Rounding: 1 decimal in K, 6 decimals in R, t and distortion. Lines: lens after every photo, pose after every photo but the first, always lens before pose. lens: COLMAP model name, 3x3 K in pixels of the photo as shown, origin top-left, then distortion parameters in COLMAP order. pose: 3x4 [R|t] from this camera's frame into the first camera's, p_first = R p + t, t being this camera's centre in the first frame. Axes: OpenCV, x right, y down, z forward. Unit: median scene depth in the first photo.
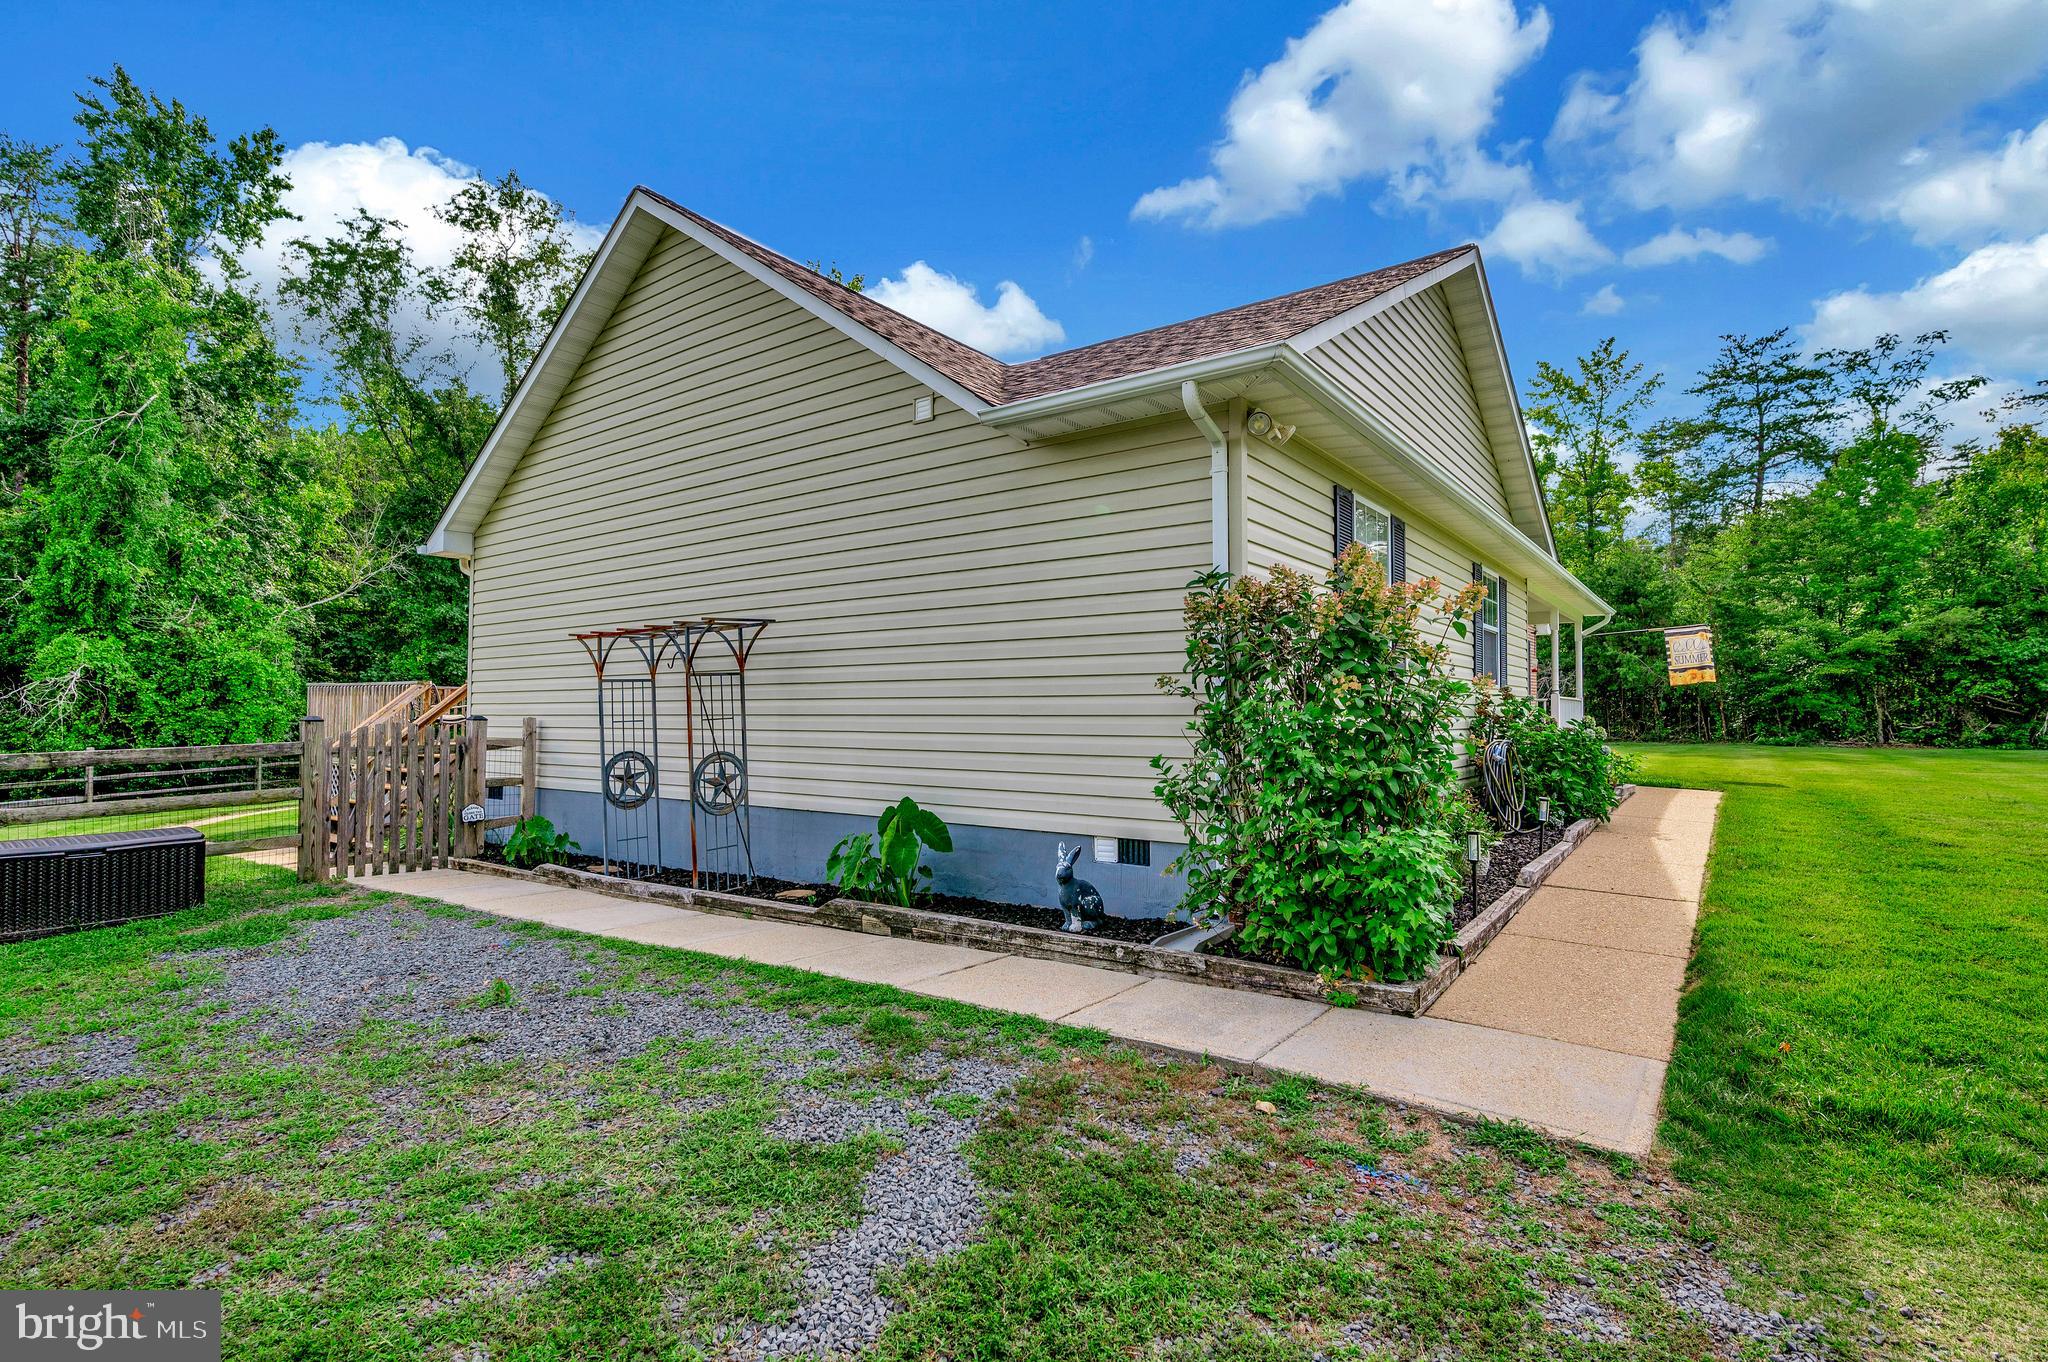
lens RADIAL K [[980.5, 0, 1024.0], [0, 980.5, 681.0], [0, 0, 1]] dist [-0.000096, 0.000259]
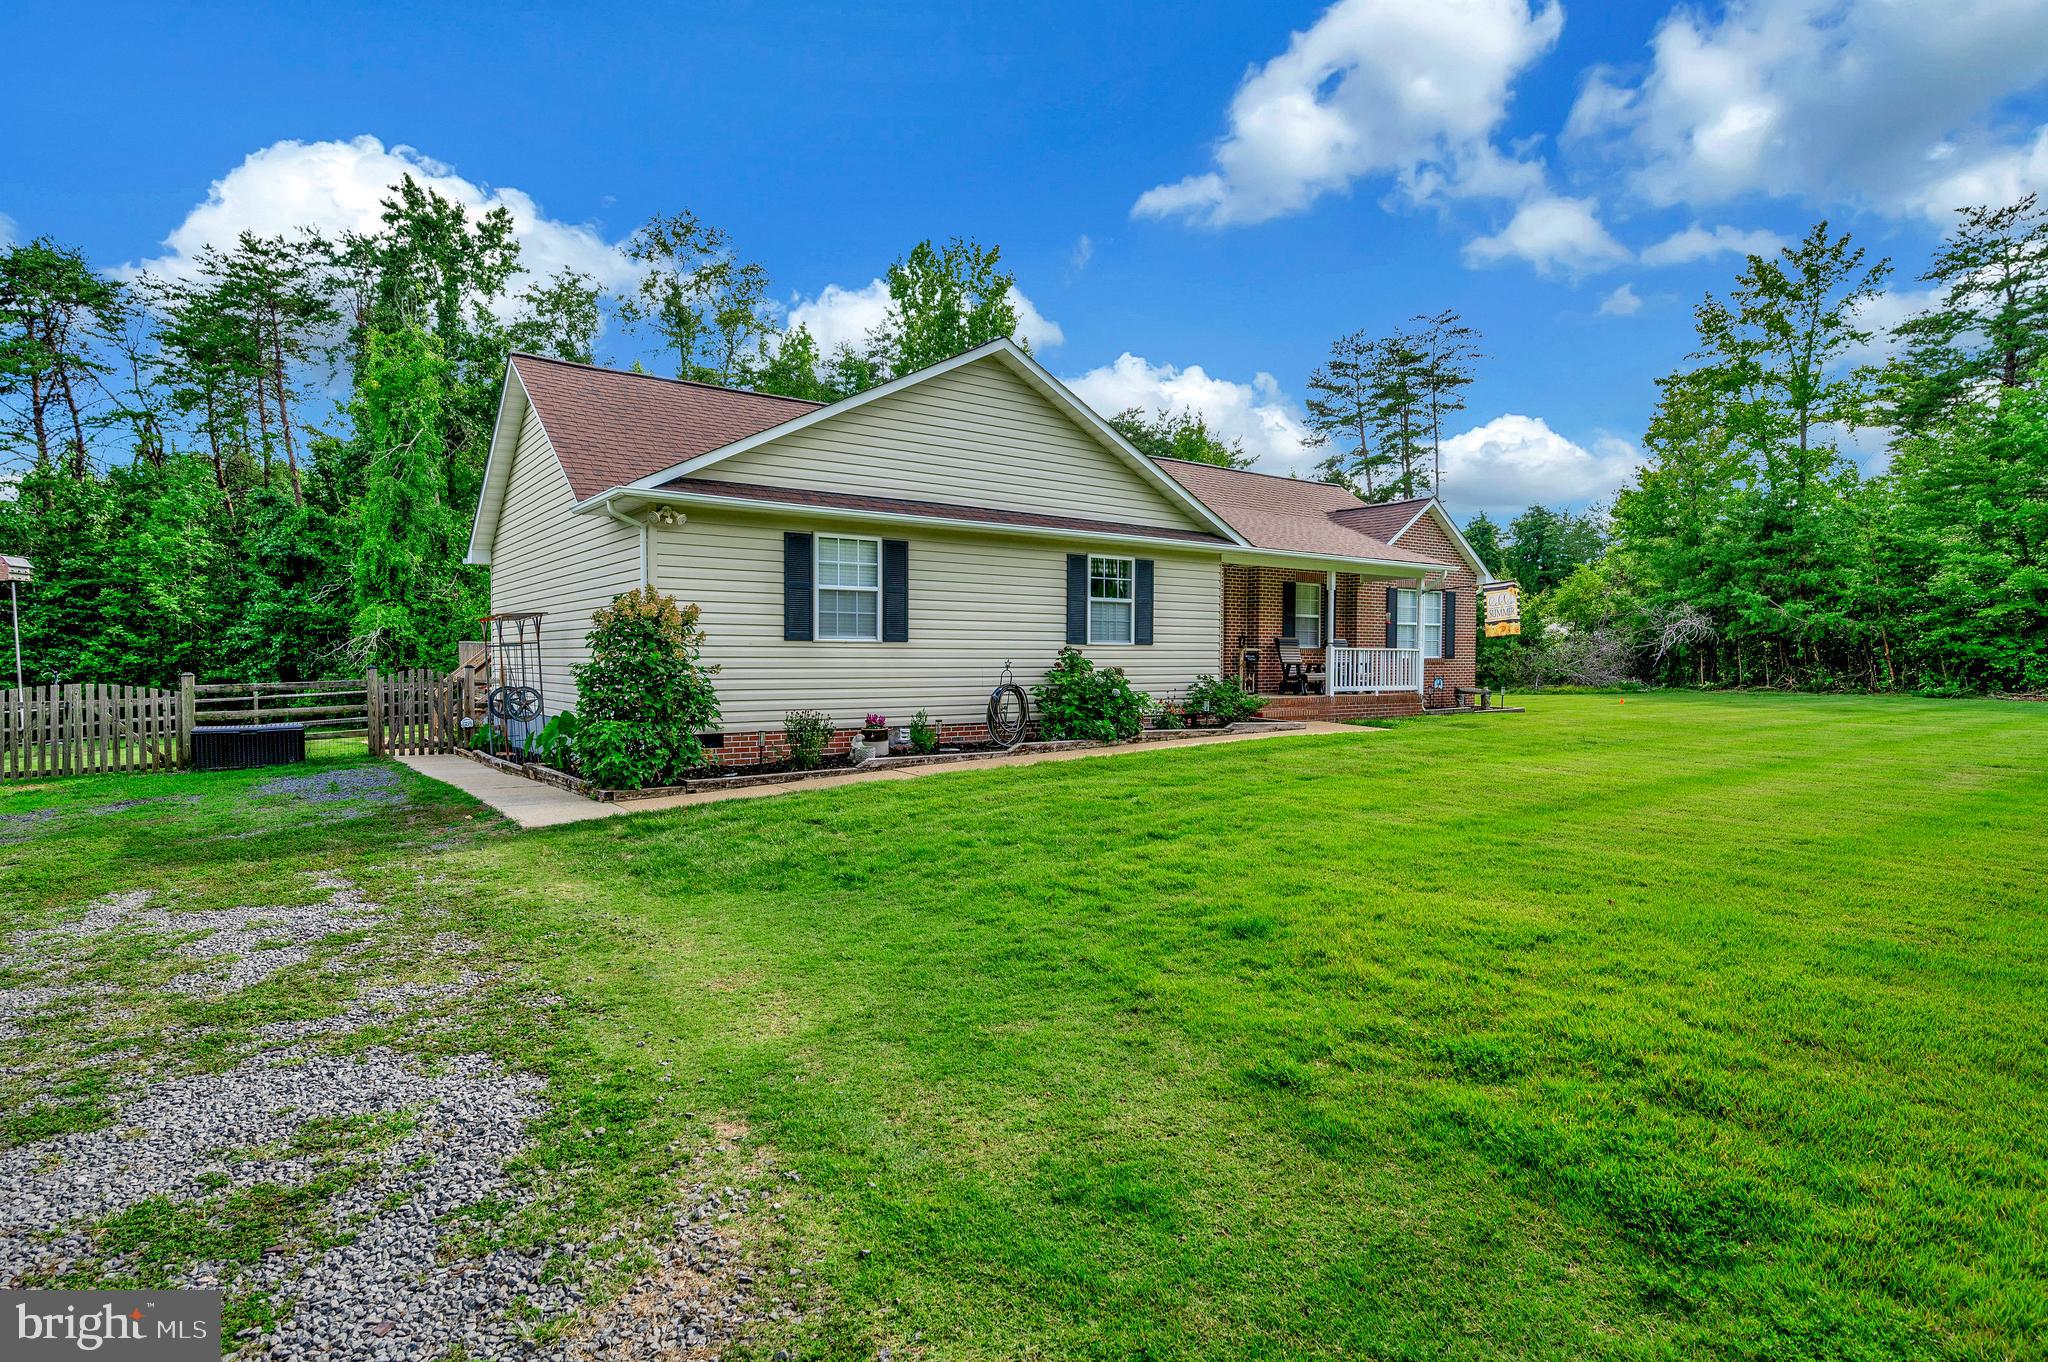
lens RADIAL K [[1050.5, 0, 1030.7], [0, 1050.5, 677.1], [0, 0, 1]] dist [0.002806, 0.000304]
pose [[0.956617, 0.006022, -0.291287, 0.281985], [0.009420, 0.998624, 0.051581, -0.008706], [0.291197, -0.052087, 0.955244, -0.140337]]
